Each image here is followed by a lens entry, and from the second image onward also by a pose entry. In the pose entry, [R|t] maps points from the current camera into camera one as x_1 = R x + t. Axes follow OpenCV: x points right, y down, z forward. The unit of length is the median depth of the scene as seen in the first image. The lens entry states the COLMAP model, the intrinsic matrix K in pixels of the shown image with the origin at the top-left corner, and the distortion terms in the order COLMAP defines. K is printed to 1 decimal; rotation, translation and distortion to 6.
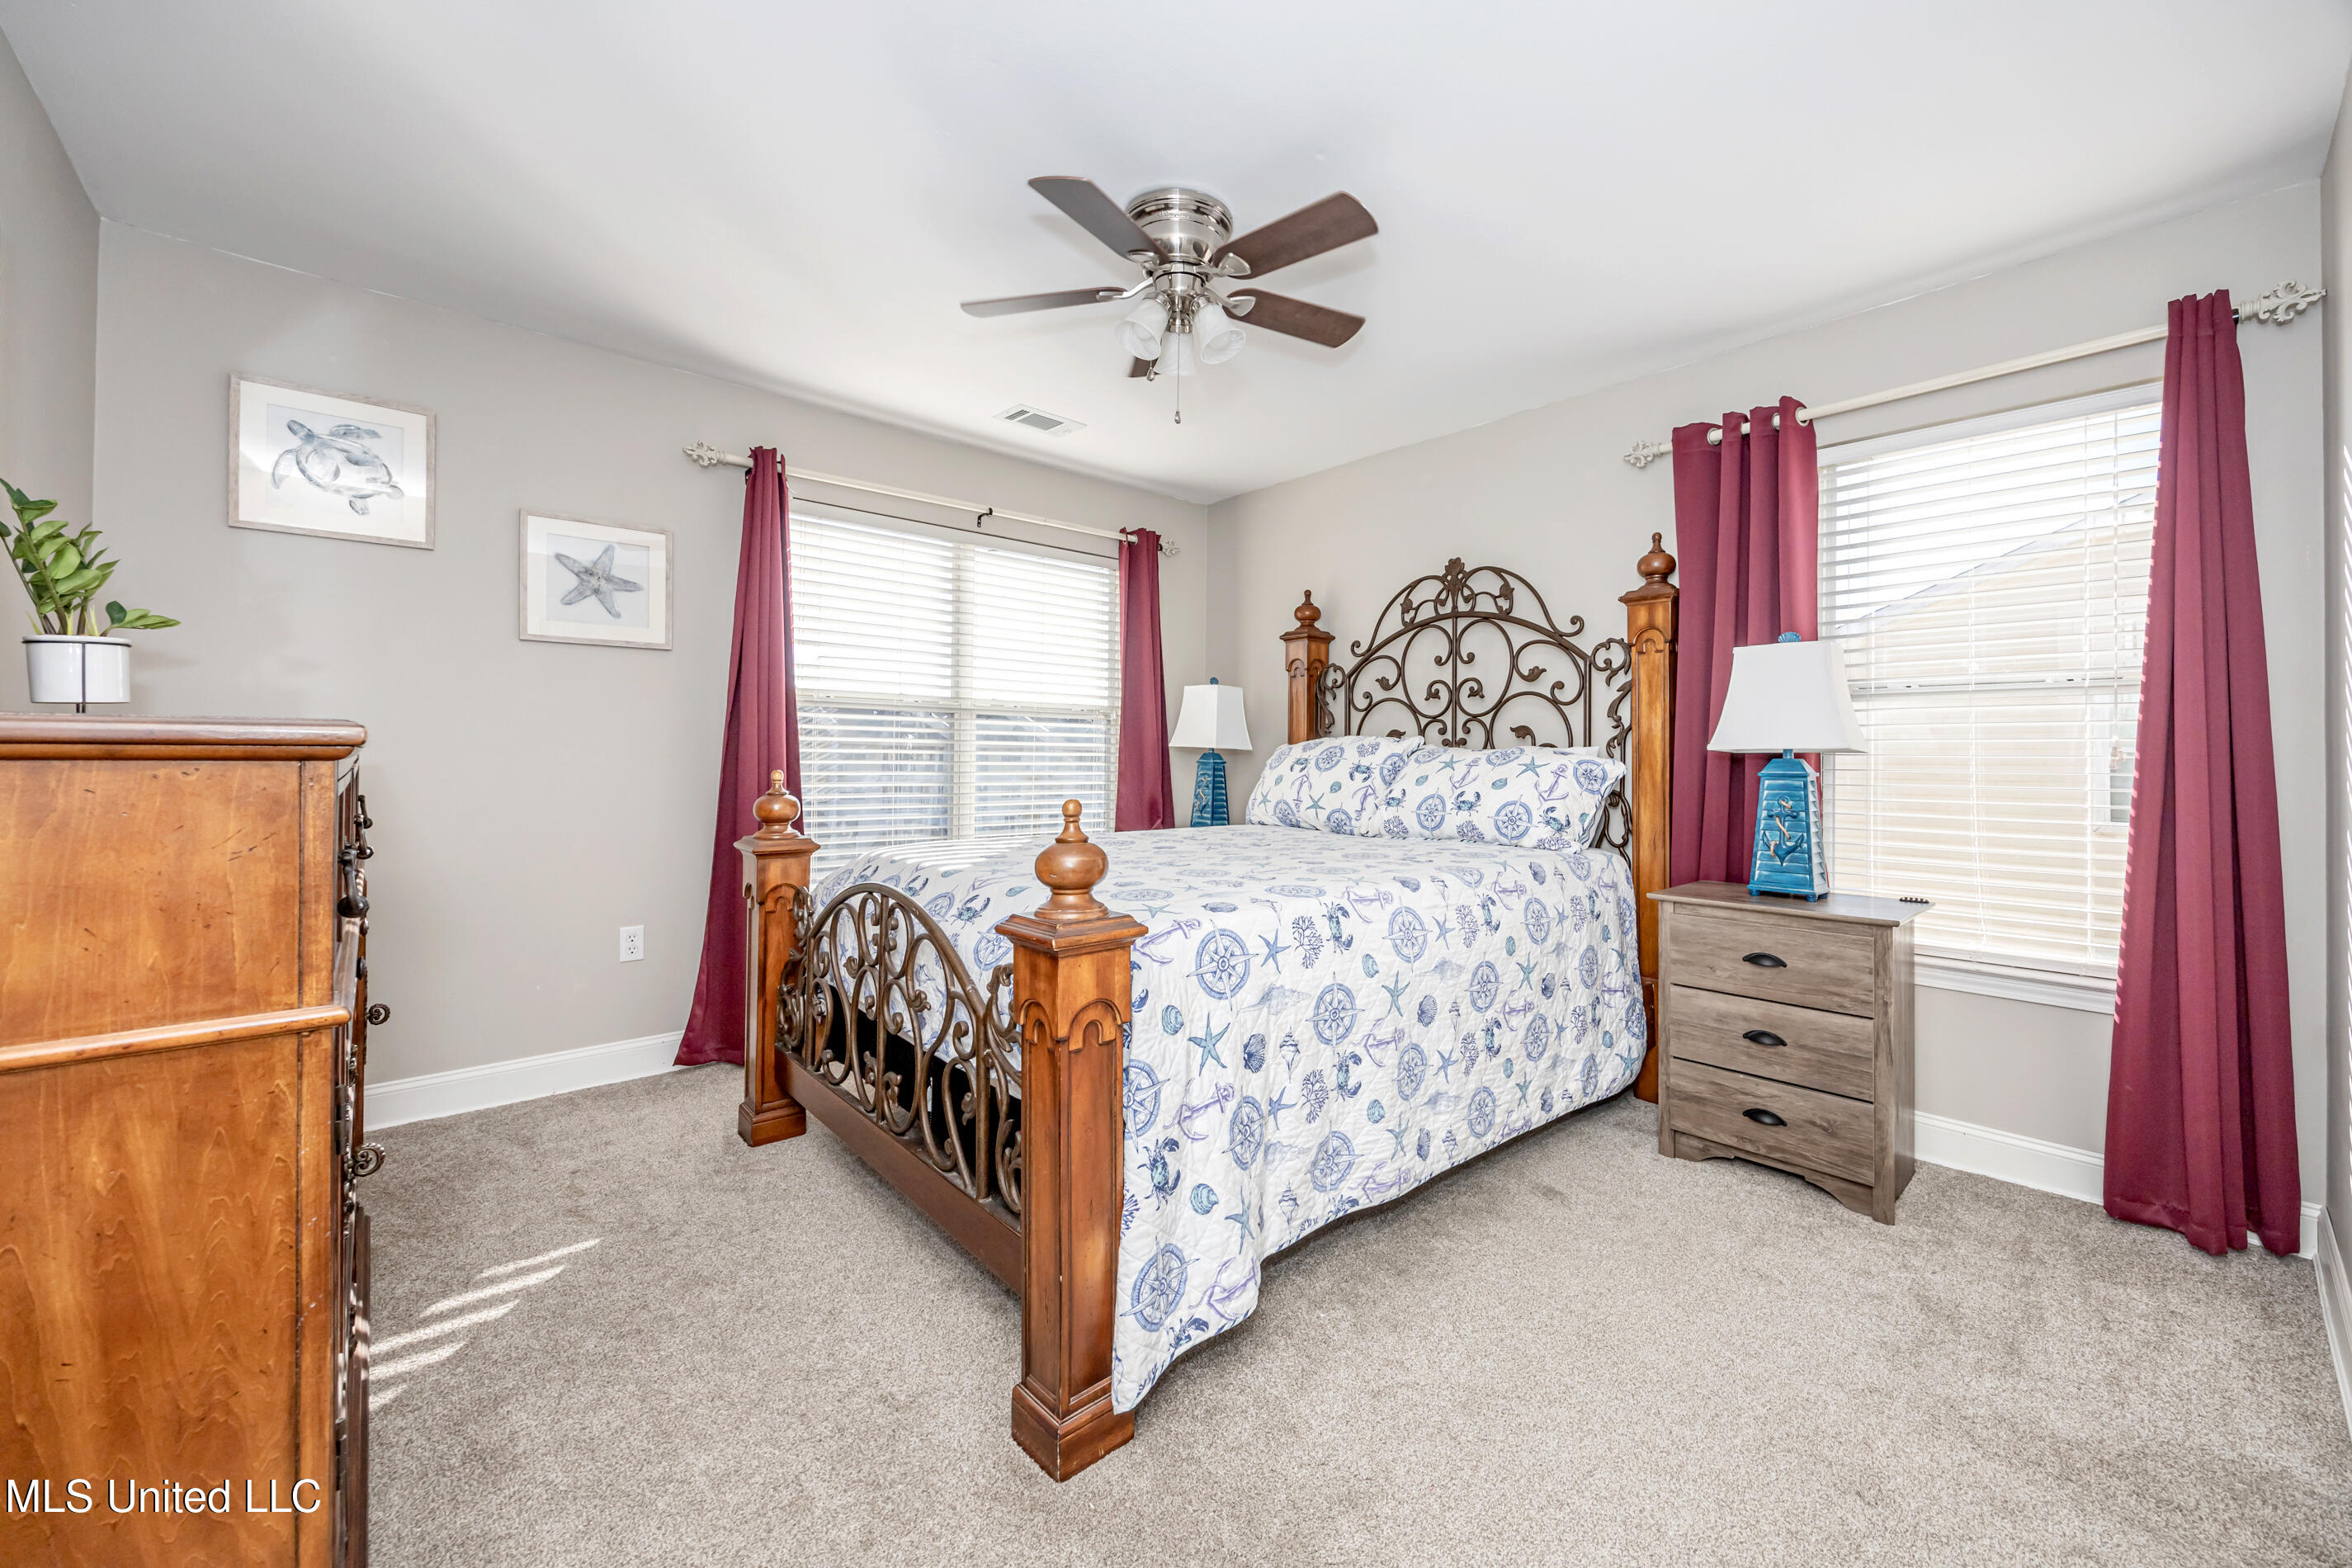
lens RADIAL K [[915.2, 0, 1172.4], [0, 915.2, 749.3], [0, 0, 1]] dist [-0.000316, 0.000017]
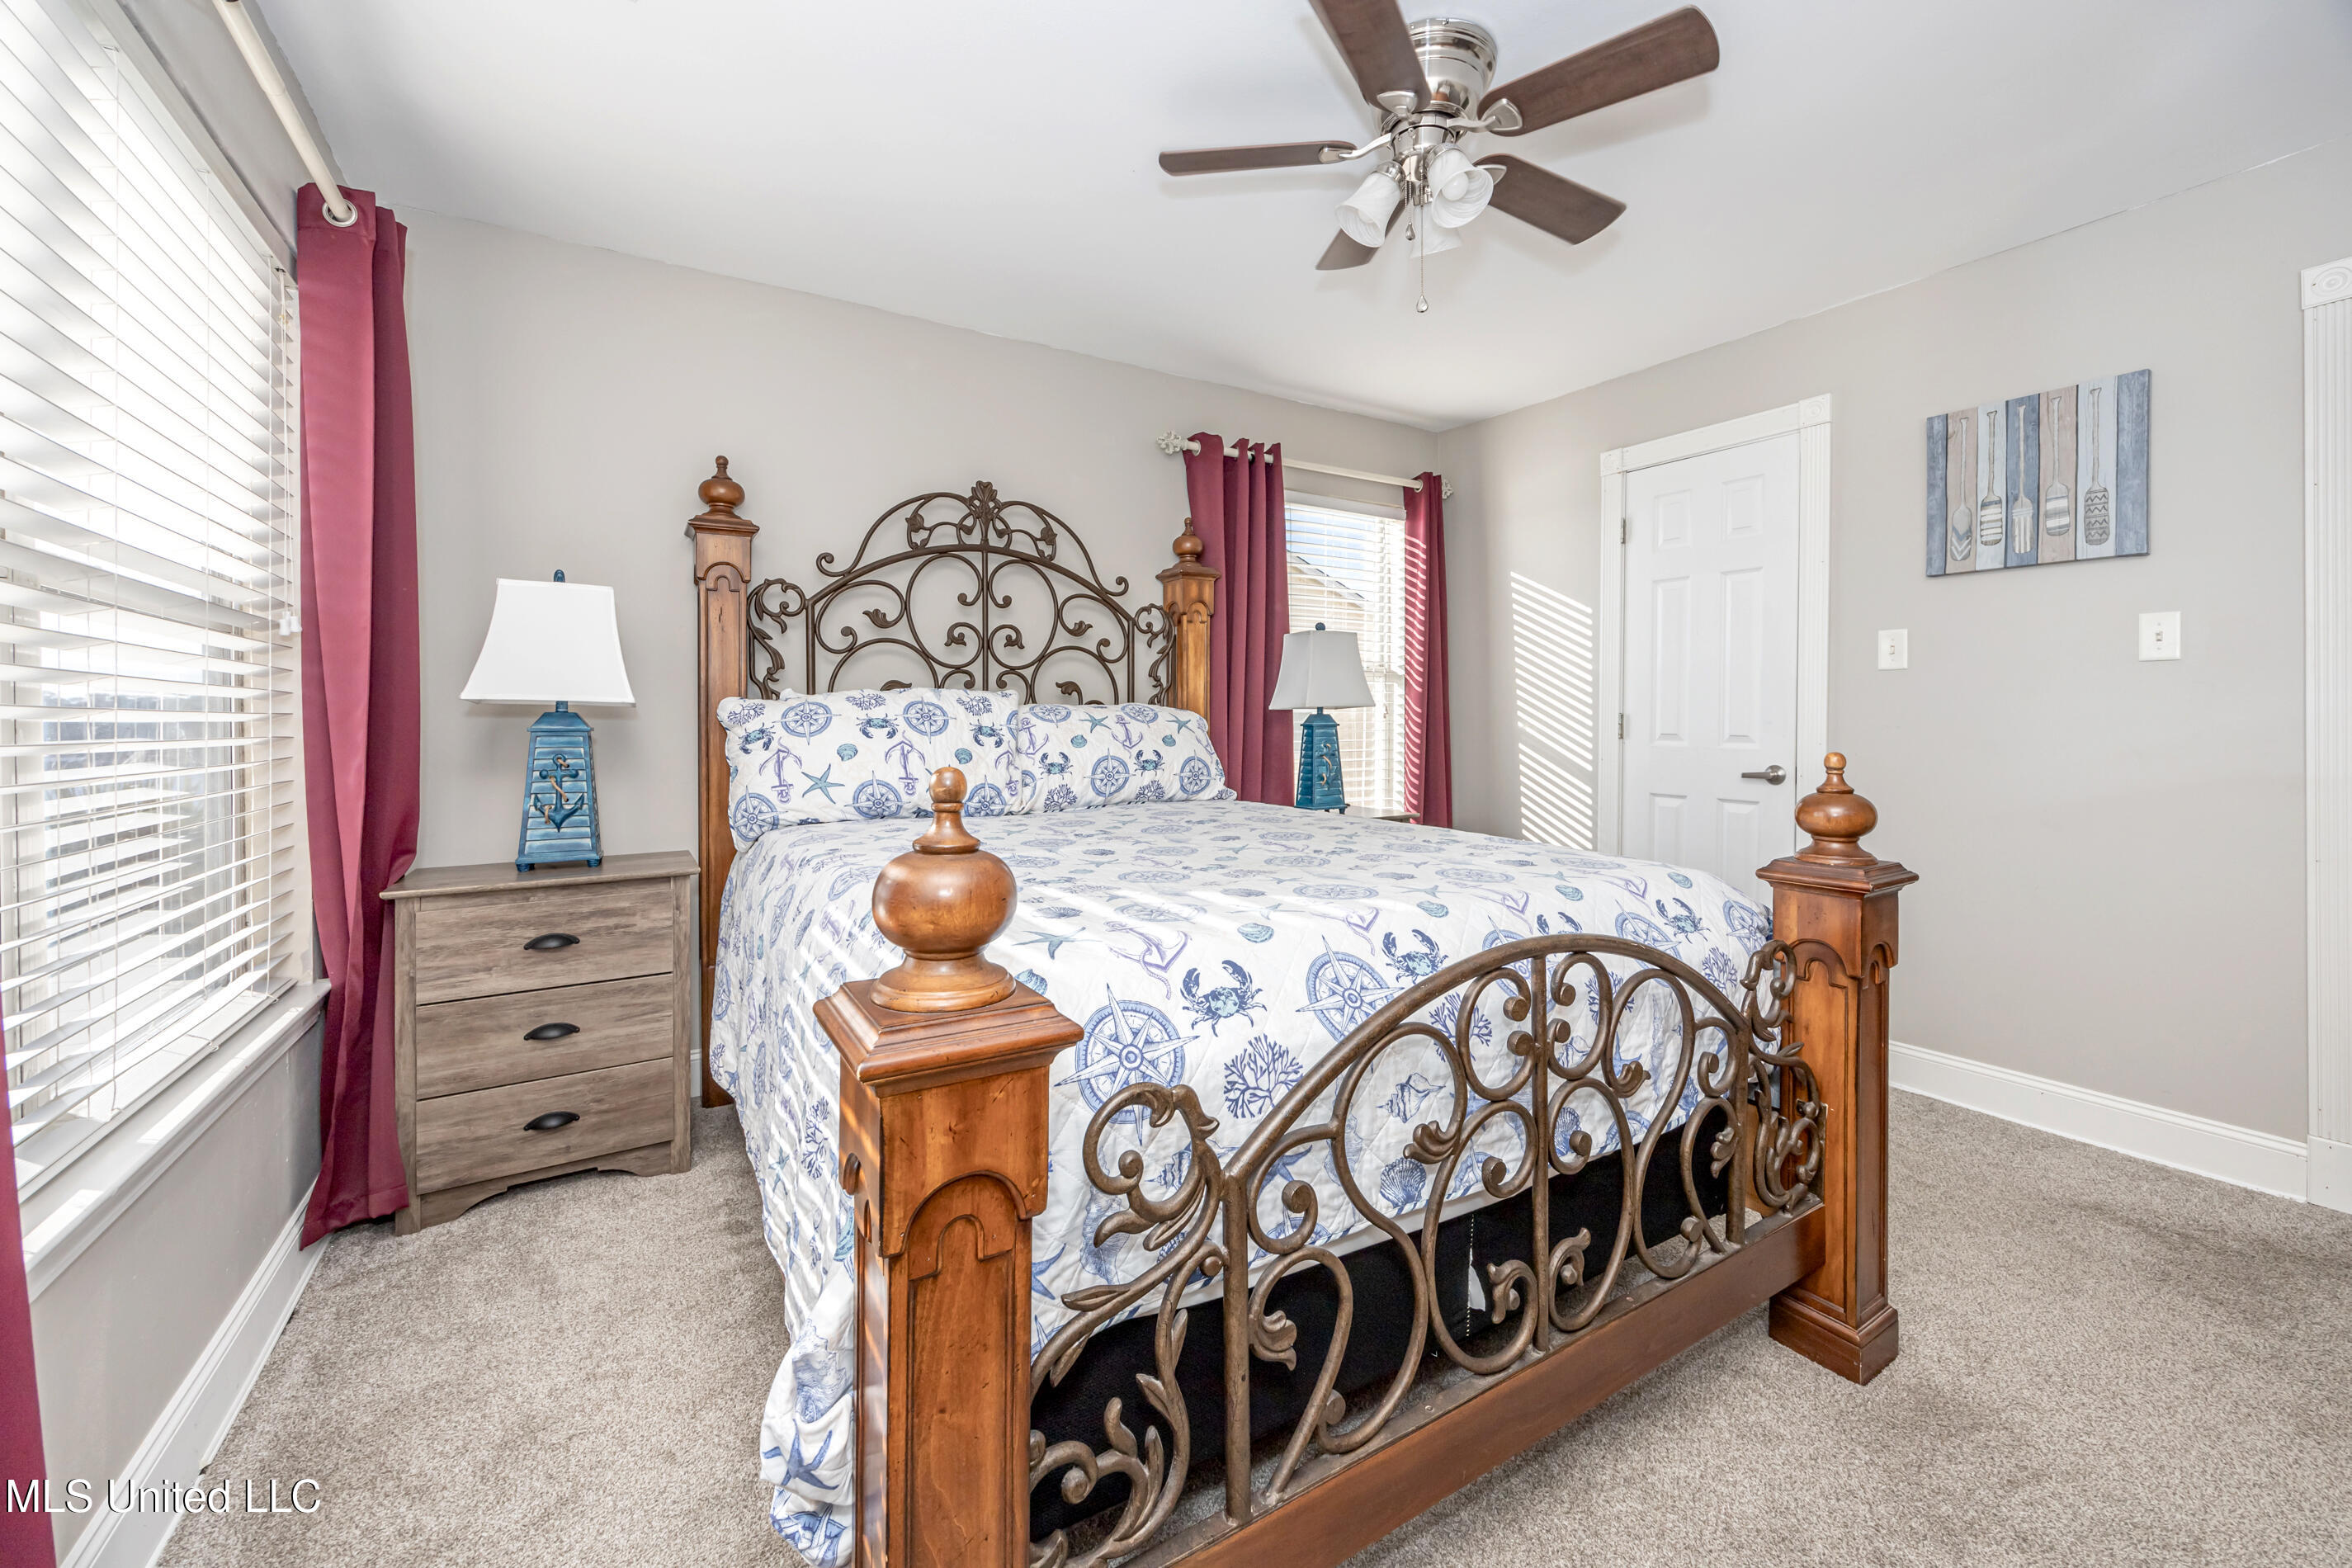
lens RADIAL K [[961.3, 0, 1226.9], [0, 961.3, 732.1], [0, 0, 1]] dist [0.025019, 0.000048]
pose [[0.161160, -0.021261, 0.986699, -0.553688], [0.000228, 0.999769, 0.021505, 0.004940], [-0.986928, -0.003241, 0.161128, 0.642881]]
